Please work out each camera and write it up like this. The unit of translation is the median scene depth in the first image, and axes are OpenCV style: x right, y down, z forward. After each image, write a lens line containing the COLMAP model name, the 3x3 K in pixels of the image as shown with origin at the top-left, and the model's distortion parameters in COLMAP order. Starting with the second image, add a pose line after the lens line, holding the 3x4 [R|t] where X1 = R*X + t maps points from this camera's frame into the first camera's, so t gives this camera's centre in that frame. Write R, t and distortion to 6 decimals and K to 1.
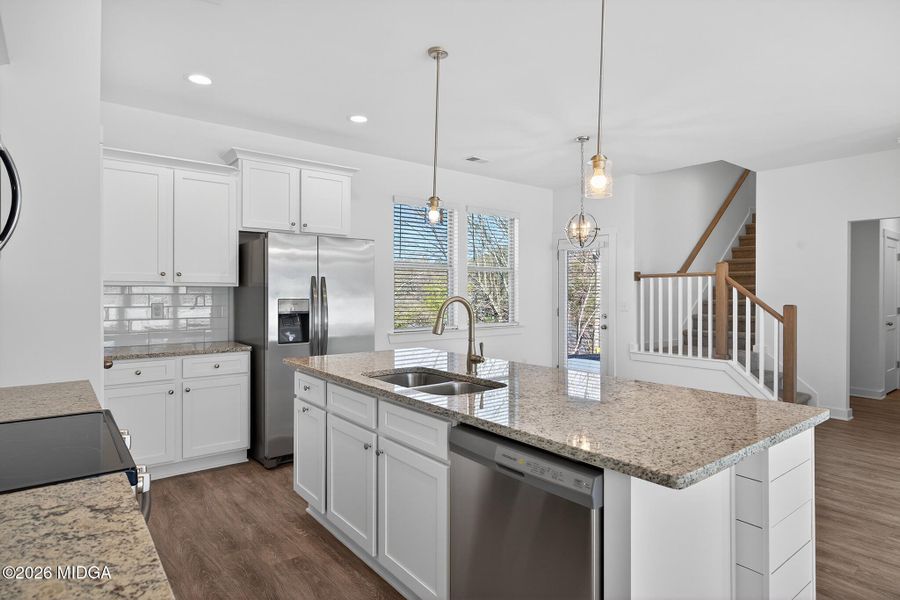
lens RADIAL K [[495.9, 0, 450.5], [0, 495.9, 293.1], [0, 0, 1]] dist [-0.000383, 0.001677]
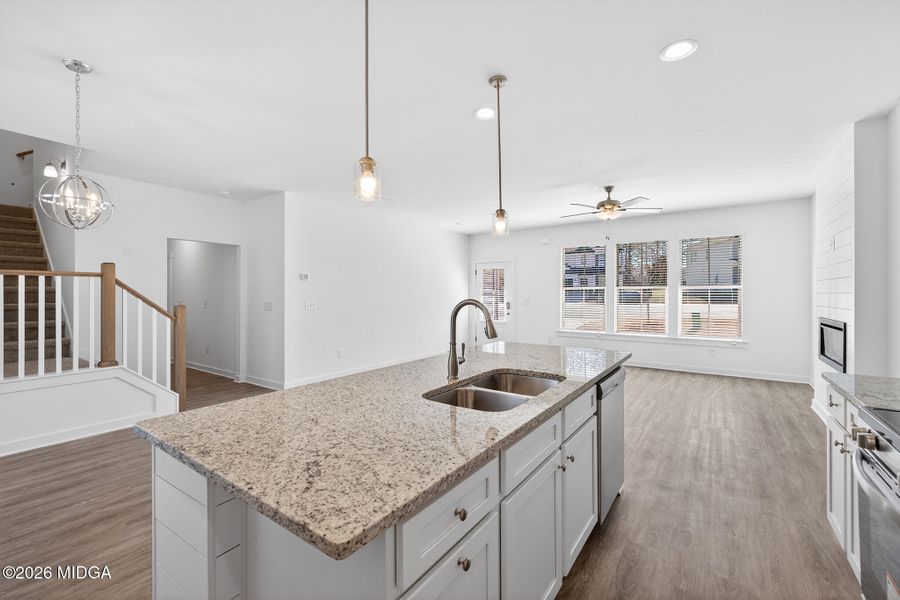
lens RADIAL K [[372.0, 0, 452.7], [0, 372.0, 297.1], [0, 0, 1]] dist [0.009776, -0.001777]
pose [[-0.276110, -0.006219, 0.961106, -0.443704], [0.000907, 0.999977, 0.006731, -0.001722], [-0.961125, 0.002731, -0.276098, 0.806886]]
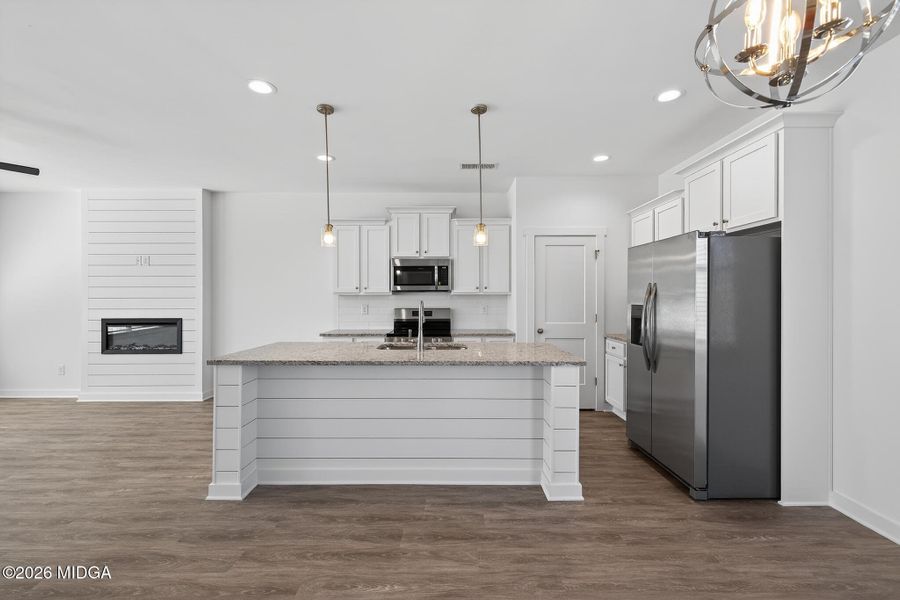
lens RADIAL K [[372.0, 0, 446.7], [0, 372.0, 294.4], [0, 0, 1]] dist [0.009776, -0.001777]
pose [[-0.620376, -0.016372, -0.784133, 0.601503], [-0.003792, 0.999833, -0.017876, 0.008074], [0.784295, -0.008116, -0.620335, 1.192806]]
